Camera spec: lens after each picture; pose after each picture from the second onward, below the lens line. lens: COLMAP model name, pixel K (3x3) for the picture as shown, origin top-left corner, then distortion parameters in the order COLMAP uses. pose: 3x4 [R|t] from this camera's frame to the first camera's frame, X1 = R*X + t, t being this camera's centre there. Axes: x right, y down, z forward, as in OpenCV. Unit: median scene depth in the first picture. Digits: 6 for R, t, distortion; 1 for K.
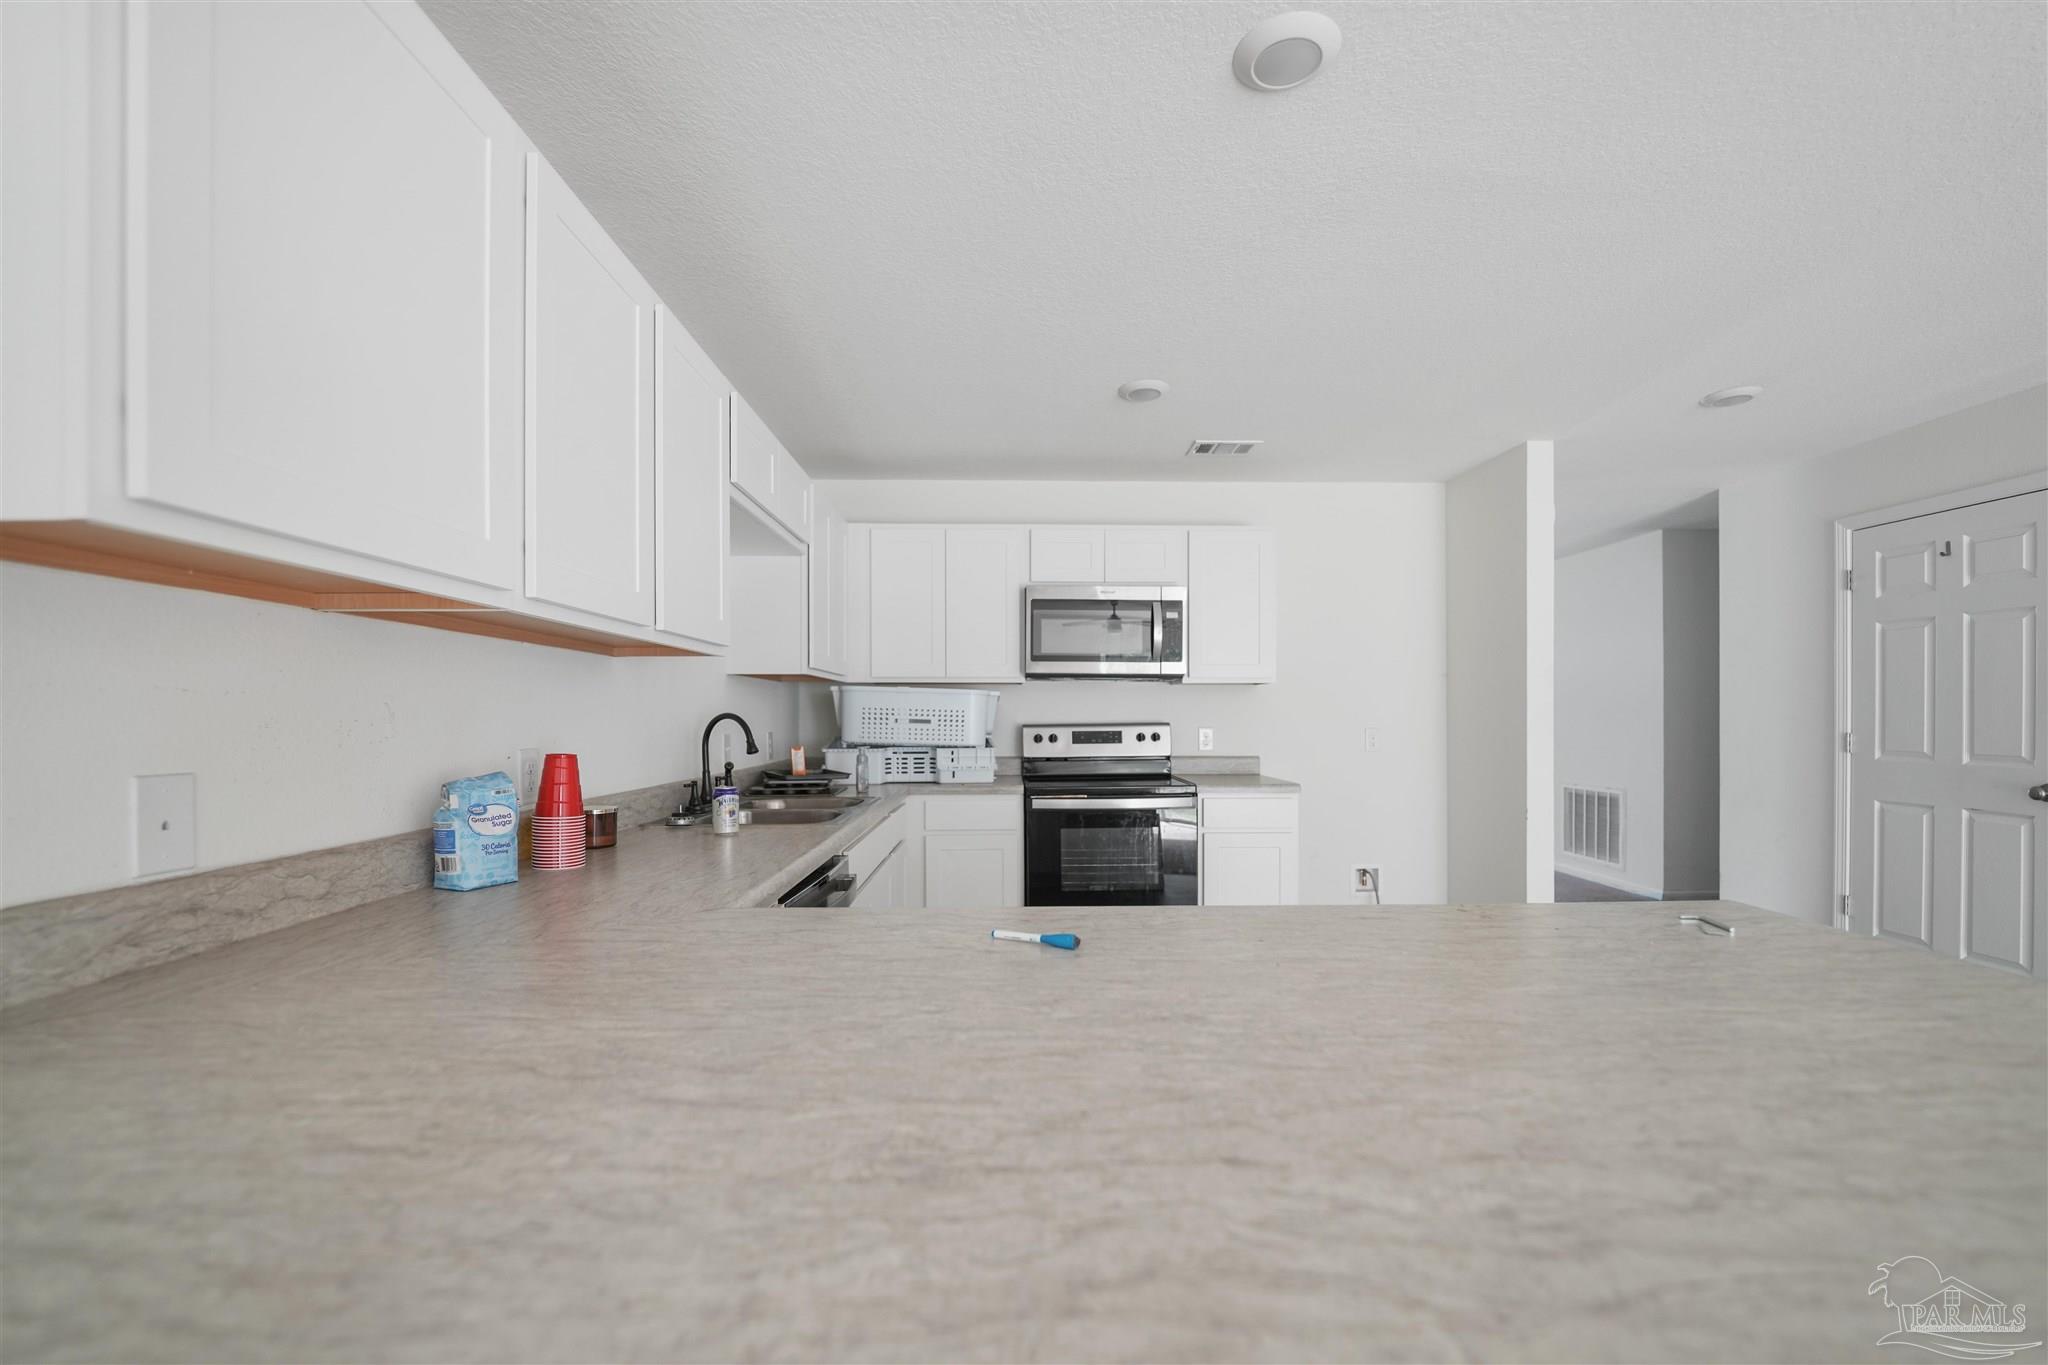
lens RADIAL K [[849.7, 0, 1033.7], [0, 849.7, 721.5], [0, 0, 1]] dist [-0.000167, -0.000114]
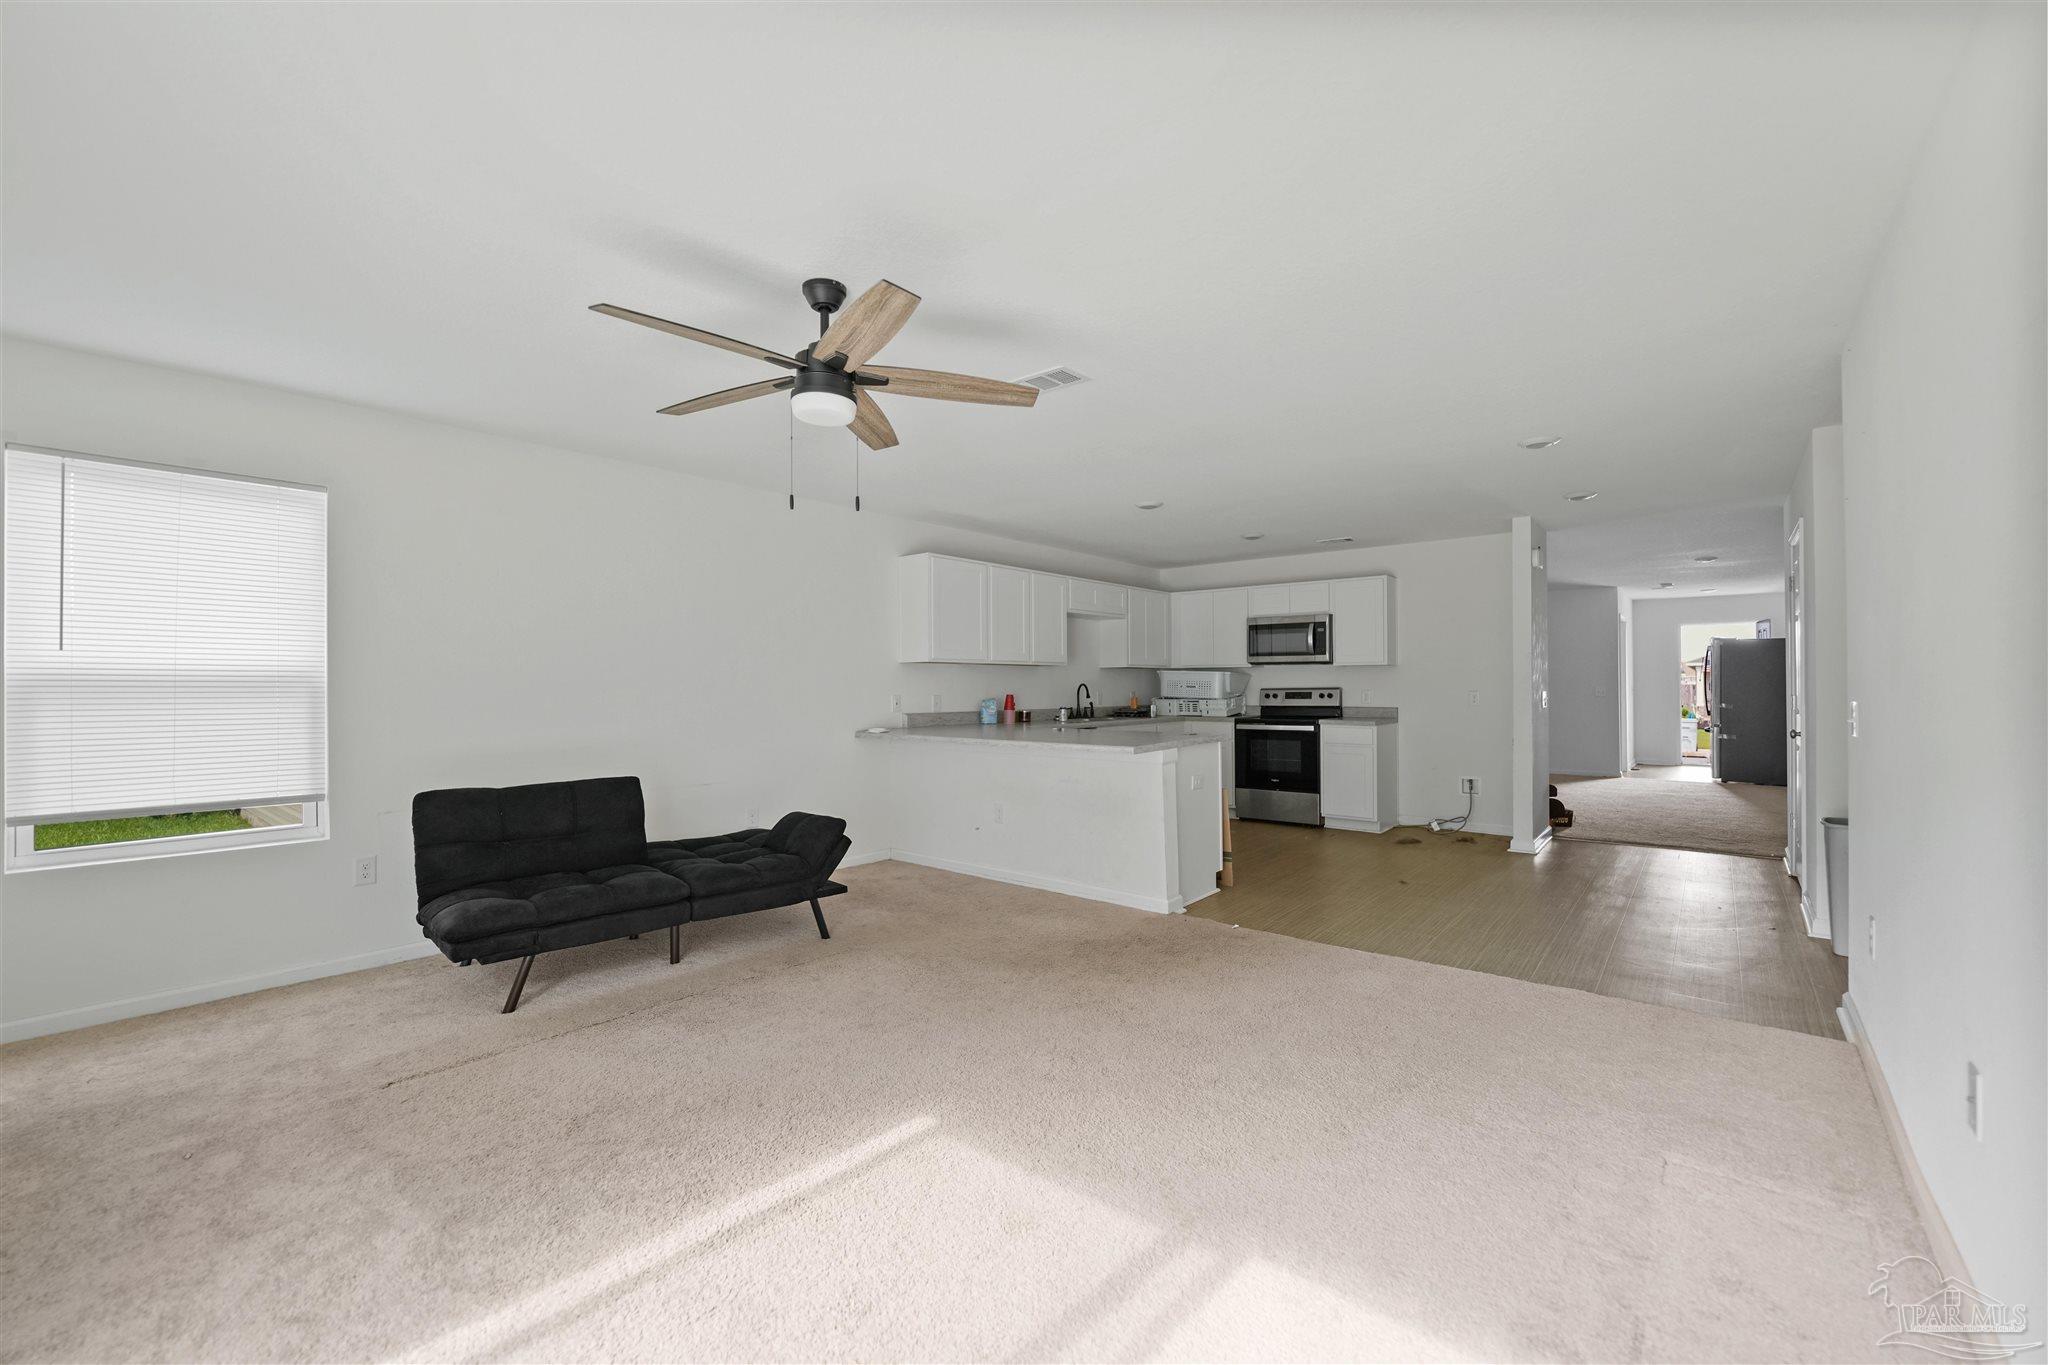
lens RADIAL K [[839.8, 0, 1024.0], [0, 839.8, 682.5], [0, 0, 1]] dist [-0.000676, -0.000654]
pose [[0.741539, -0.002033, -0.670906, 0.962101], [-0.001851, 0.999985, -0.005077, 0.000432], [0.670907, 0.005007, 0.741525, -0.841614]]
